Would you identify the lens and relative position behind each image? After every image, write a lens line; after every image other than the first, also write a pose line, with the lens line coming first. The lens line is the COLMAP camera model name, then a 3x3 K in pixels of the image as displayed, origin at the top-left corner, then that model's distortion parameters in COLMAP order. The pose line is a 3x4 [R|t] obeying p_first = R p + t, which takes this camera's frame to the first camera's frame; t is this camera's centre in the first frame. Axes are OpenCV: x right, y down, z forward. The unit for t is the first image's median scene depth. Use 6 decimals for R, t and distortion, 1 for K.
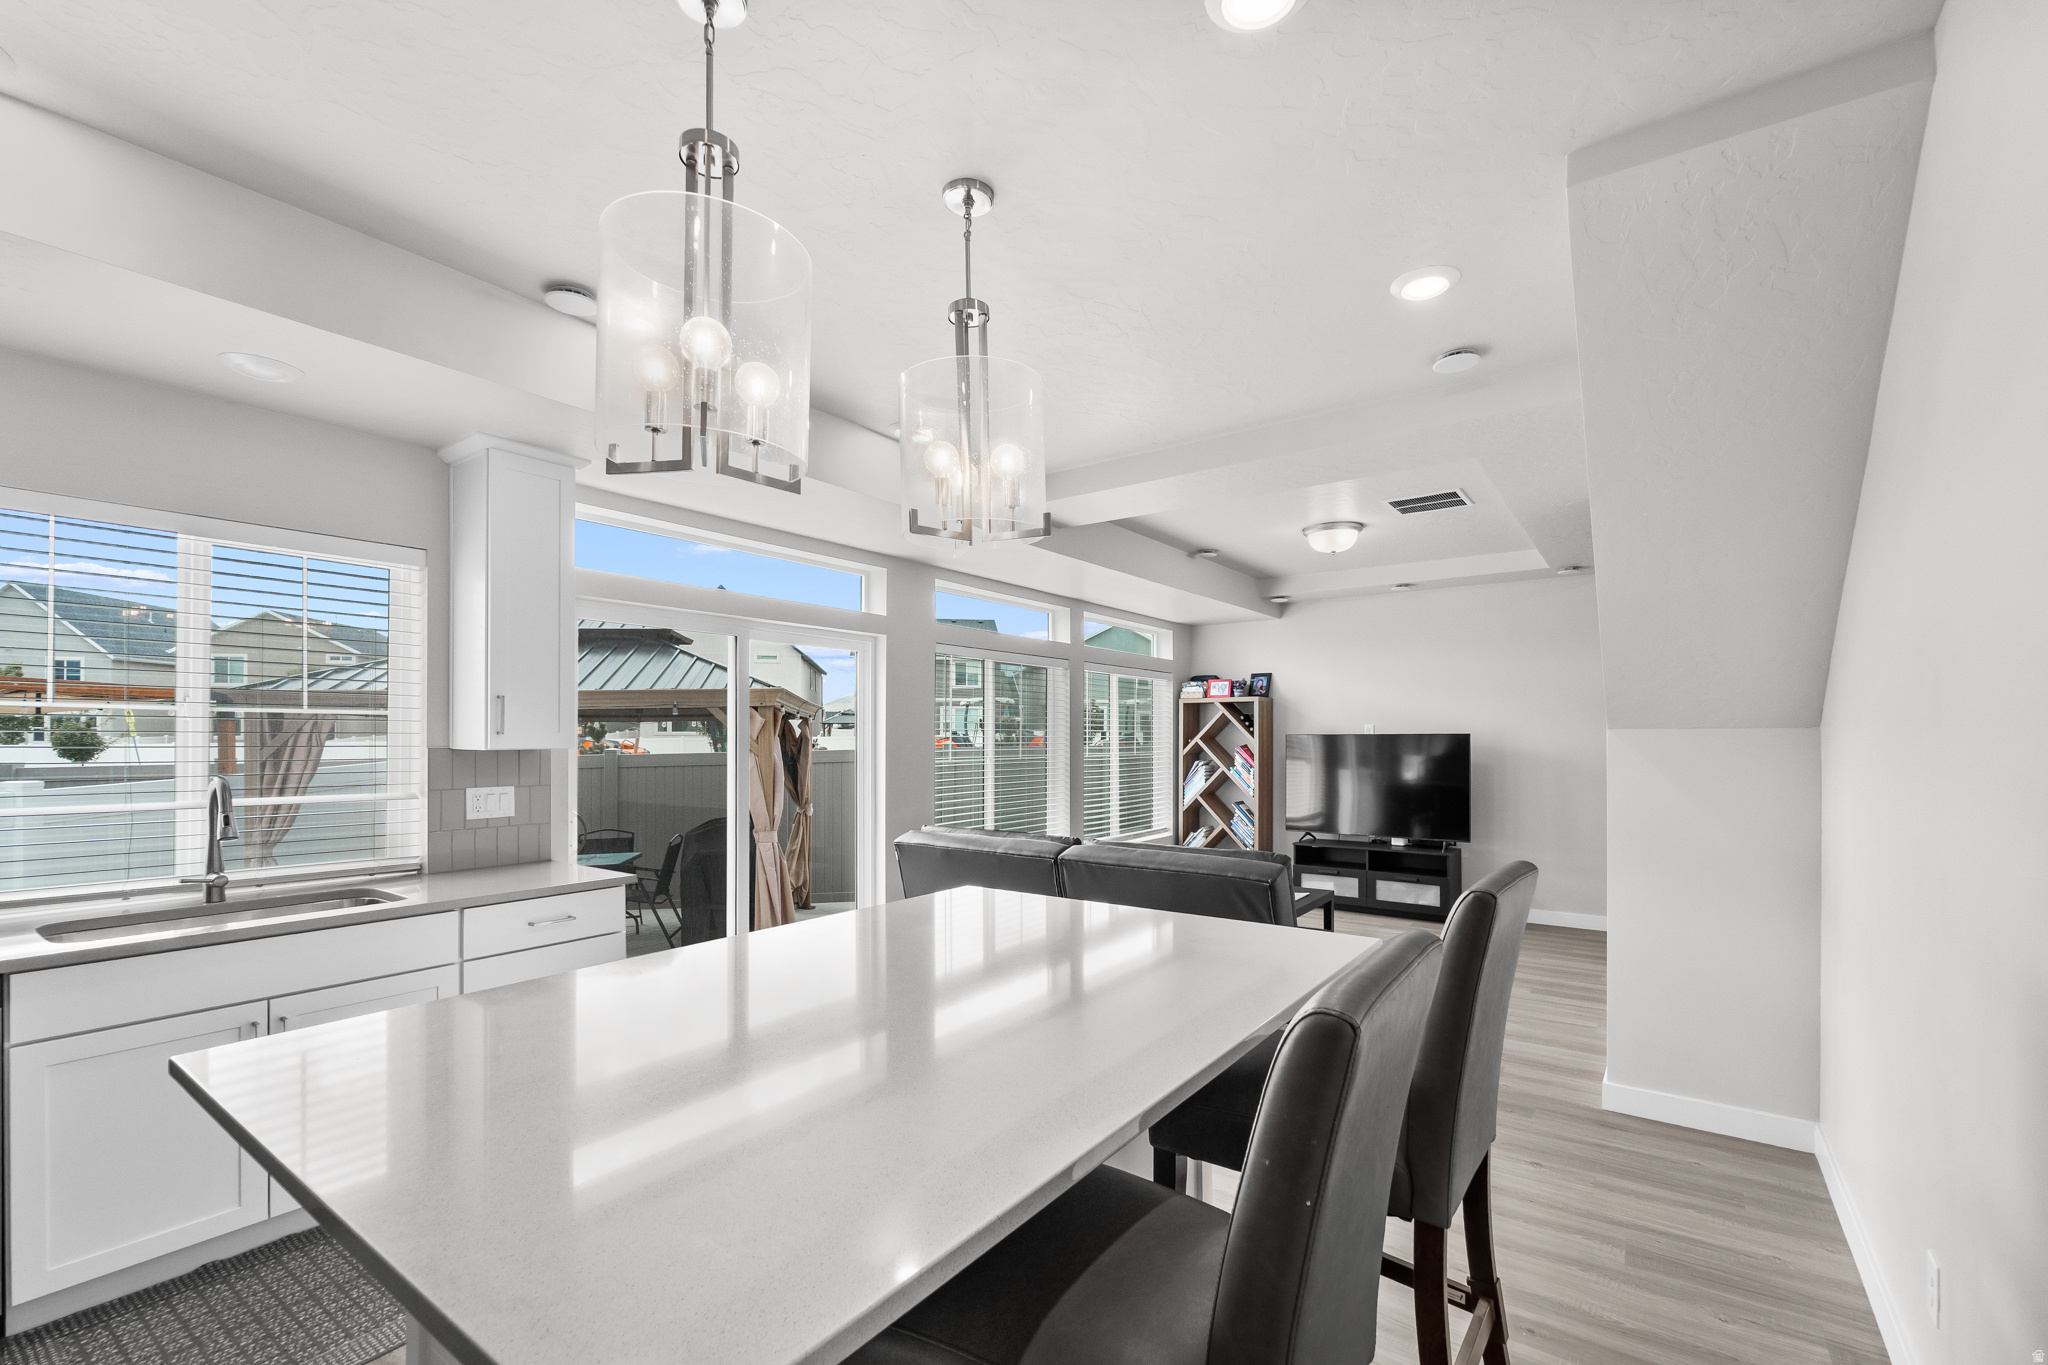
lens RADIAL K [[867.1, 0, 1031.8], [0, 867.1, 722.4], [0, 0, 1]] dist [-0.000113, 0.000089]
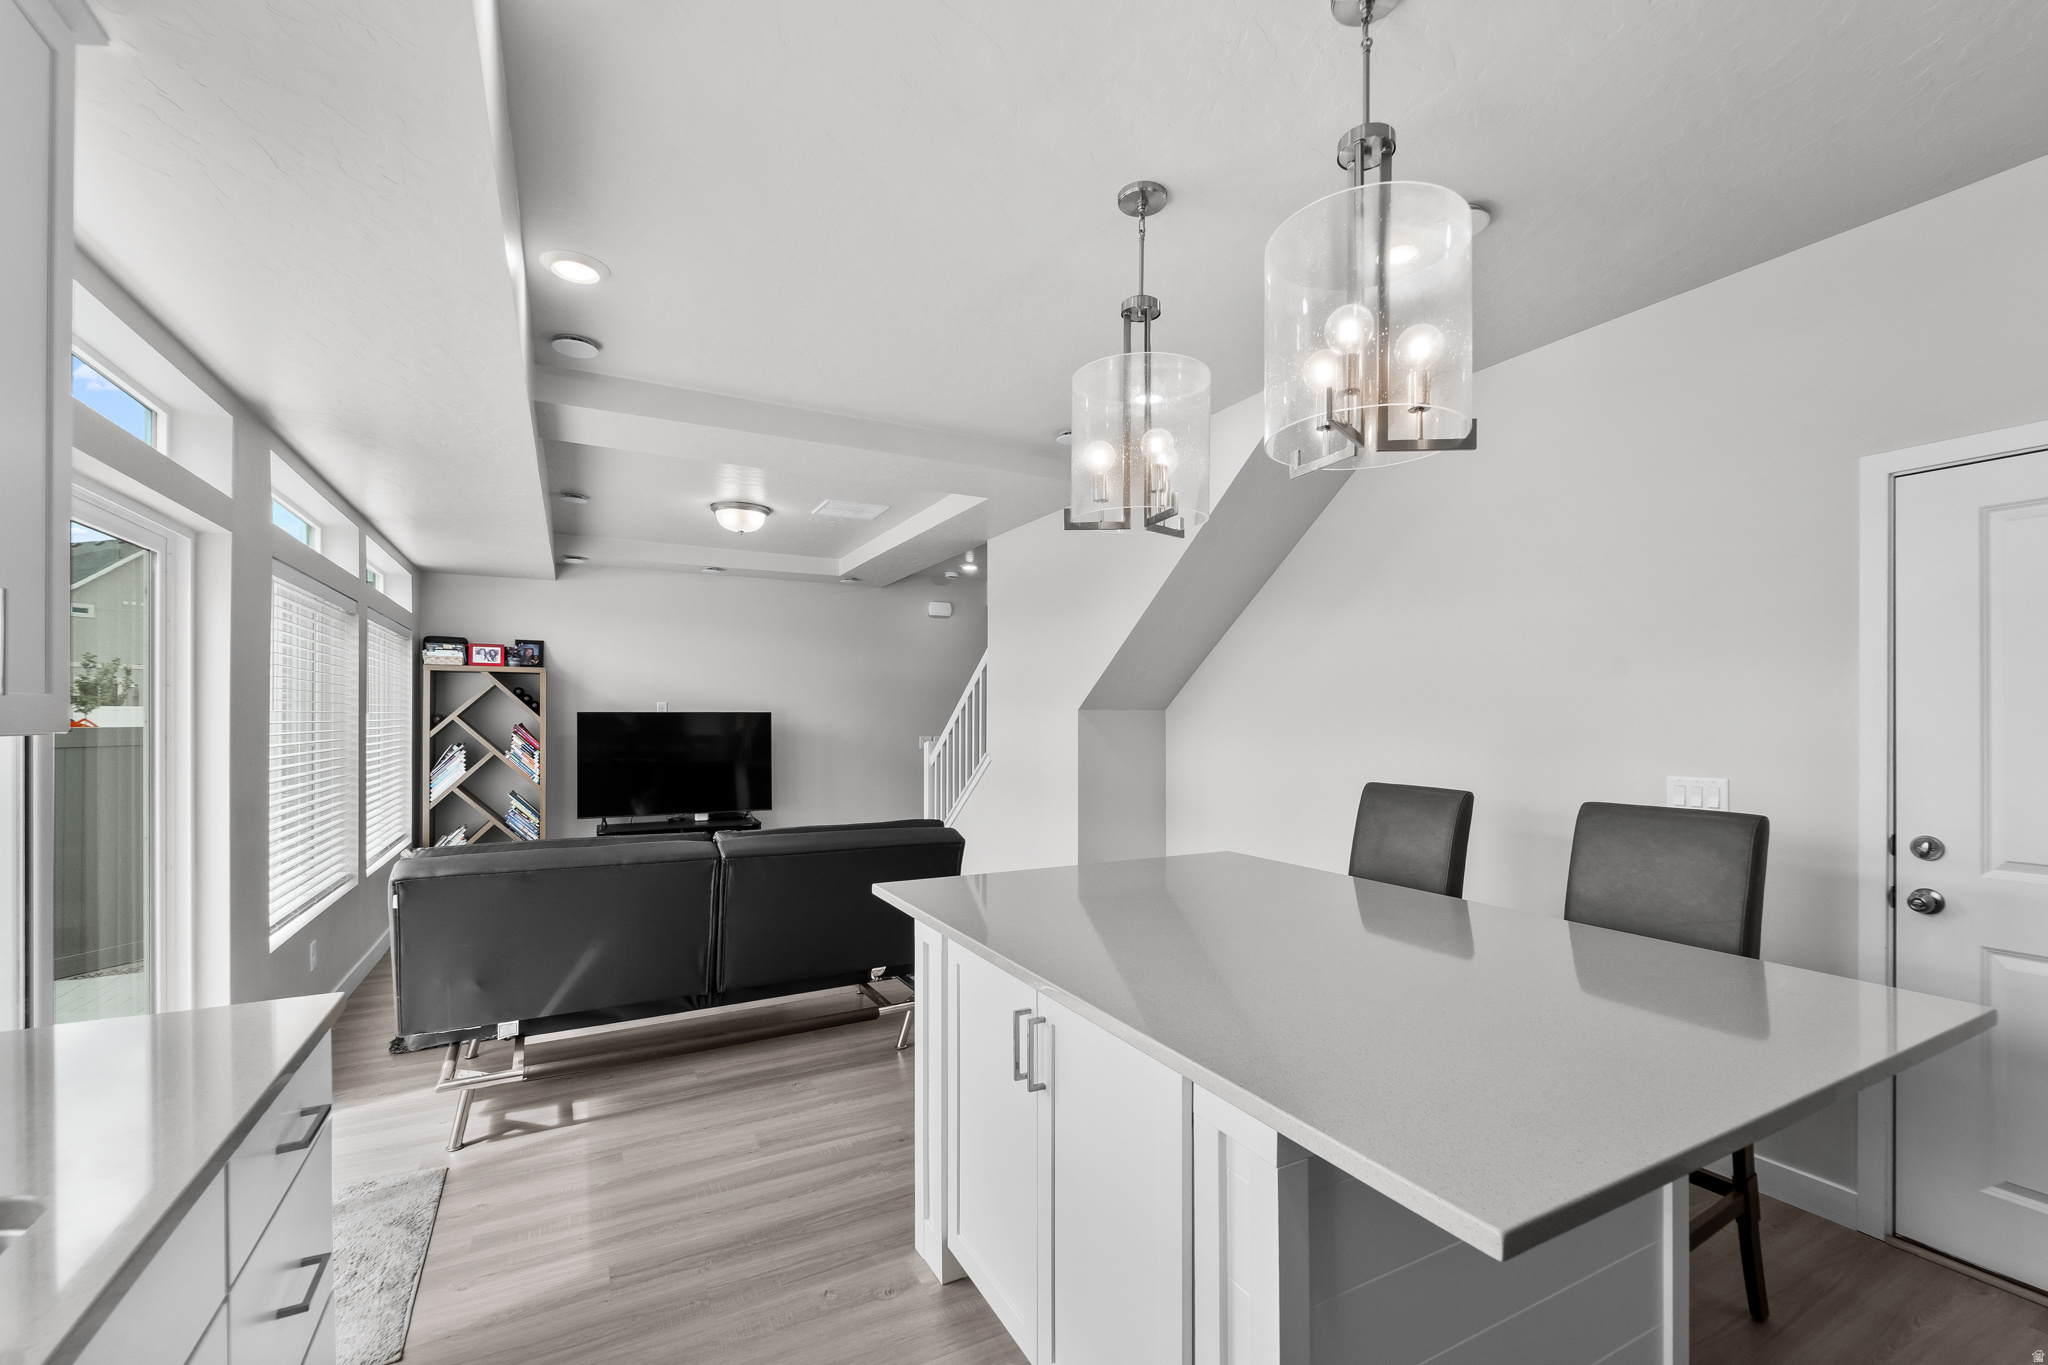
lens RADIAL K [[867.1, 0, 1031.8], [0, 867.1, 722.4], [0, 0, 1]] dist [-0.000113, 0.000089]
pose [[0.433002, -0.001541, 0.901392, -0.300948], [-0.017695, 0.999791, 0.010209, 0.007226], [-0.901219, -0.020370, 0.432884, 0.181724]]
